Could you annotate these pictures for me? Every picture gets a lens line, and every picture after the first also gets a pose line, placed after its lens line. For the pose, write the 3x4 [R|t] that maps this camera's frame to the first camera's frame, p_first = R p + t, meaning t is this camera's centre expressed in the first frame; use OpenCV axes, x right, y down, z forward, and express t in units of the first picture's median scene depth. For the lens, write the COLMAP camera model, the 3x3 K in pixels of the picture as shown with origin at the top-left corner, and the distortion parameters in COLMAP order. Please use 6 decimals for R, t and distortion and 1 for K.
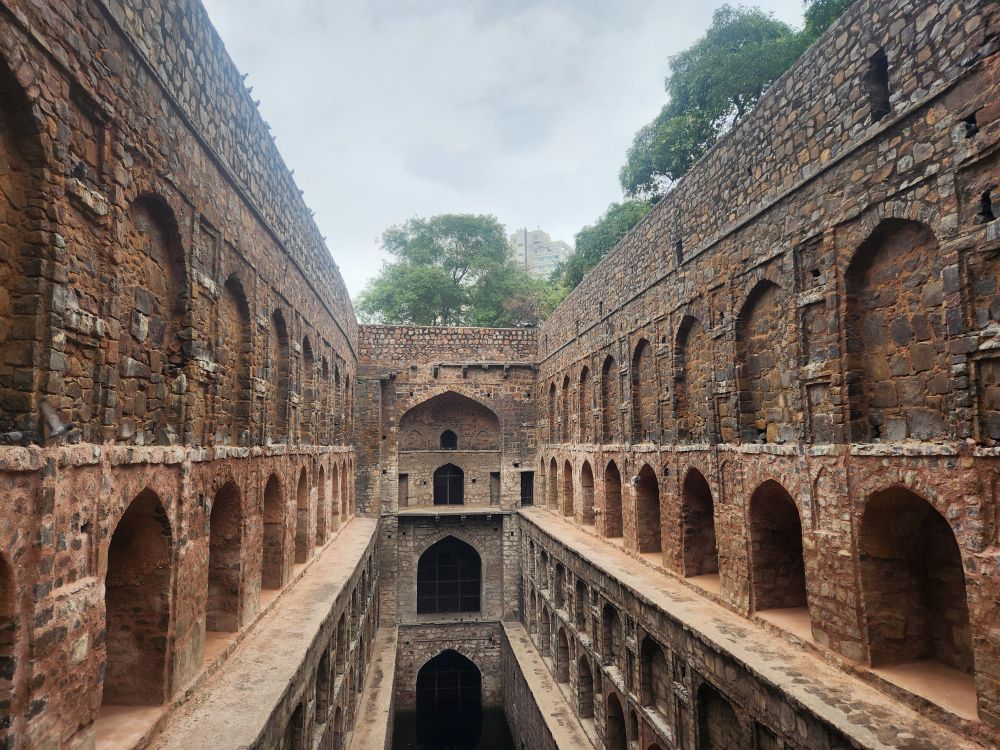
lens RADIAL K [[661.0, 0, 488.4], [0, 661.0, 381.1], [0, 0, 1]] dist [0.080125, -0.066393]
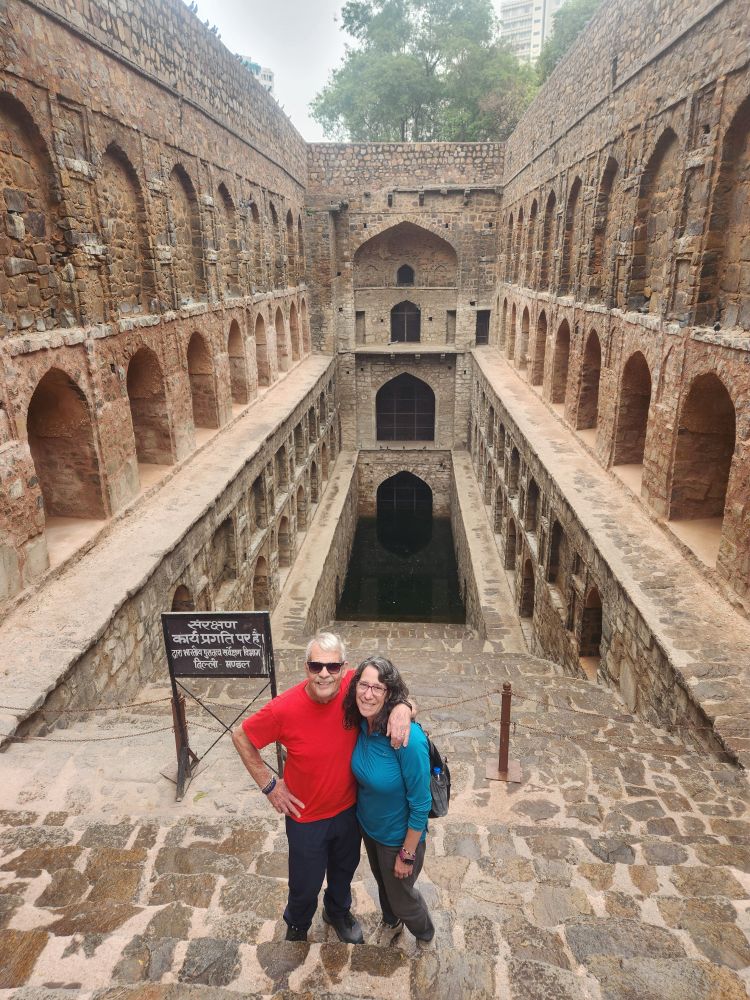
lens RADIAL K [[661.0, 0, 380.6], [0, 661.0, 497.9], [0, 0, 1]] dist [0.080125, -0.066393]
pose [[0.988505, 0.050096, -0.142650, 0.085186], [0.014960, 0.906474, 0.421997, -0.041744], [0.150449, -0.419280, 0.895304, -0.039280]]
